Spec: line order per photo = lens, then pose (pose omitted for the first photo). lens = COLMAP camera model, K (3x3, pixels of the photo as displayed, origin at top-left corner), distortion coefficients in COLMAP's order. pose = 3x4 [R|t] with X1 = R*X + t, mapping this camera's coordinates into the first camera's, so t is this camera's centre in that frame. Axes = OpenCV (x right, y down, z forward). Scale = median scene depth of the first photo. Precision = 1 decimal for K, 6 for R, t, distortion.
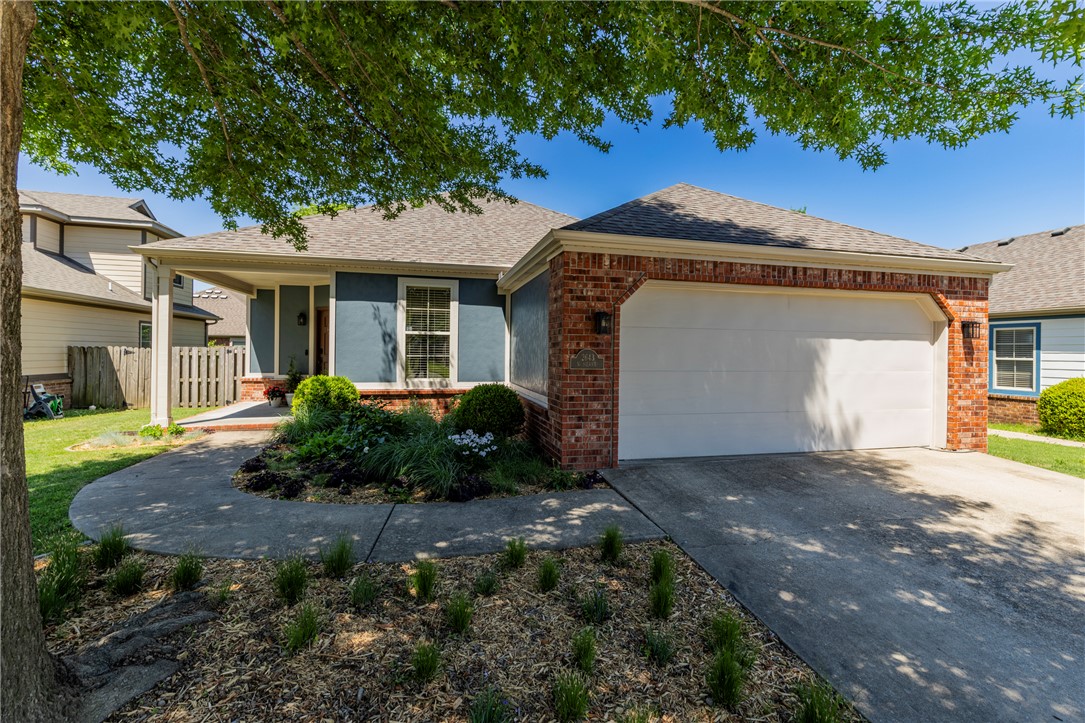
lens RADIAL K [[496.5, 0, 545.9], [0, 496.5, 355.9], [0, 0, 1]] dist [0.011413, 0.000384]
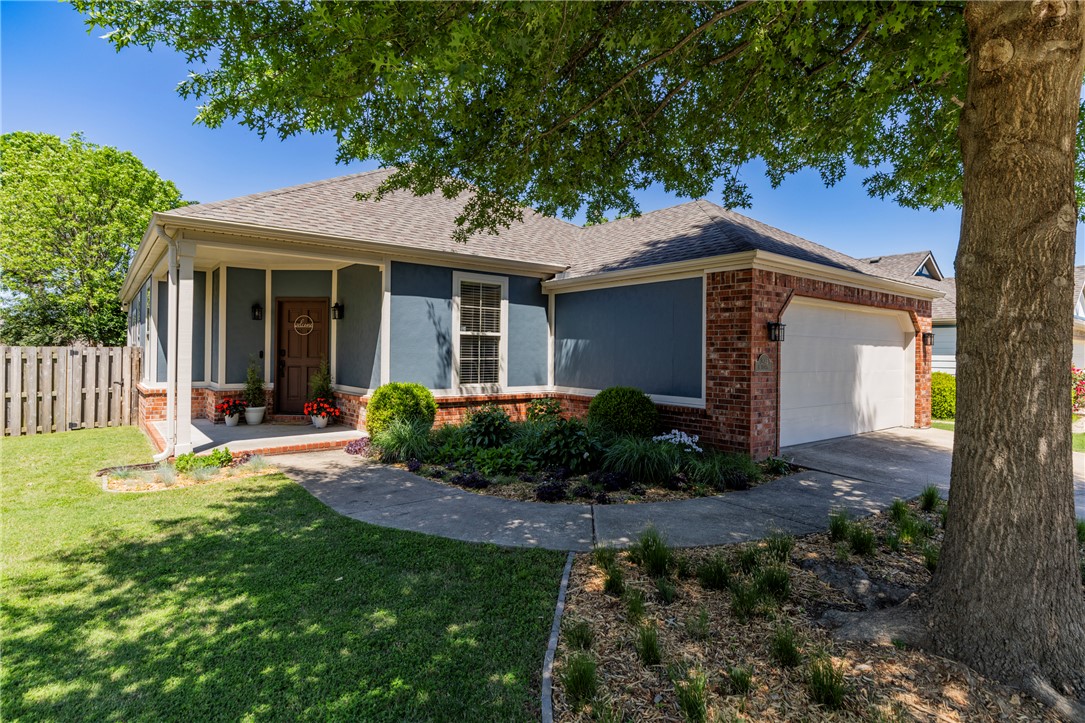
lens RADIAL K [[573.1, 0, 541.1], [0, 573.1, 359.2], [0, 0, 1]] dist [0.006288, -0.000010]
pose [[0.913186, -0.004731, 0.407516, -0.570623], [0.001428, 0.999964, 0.008410, -0.008418], [-0.407541, -0.007098, 0.913159, -0.002115]]
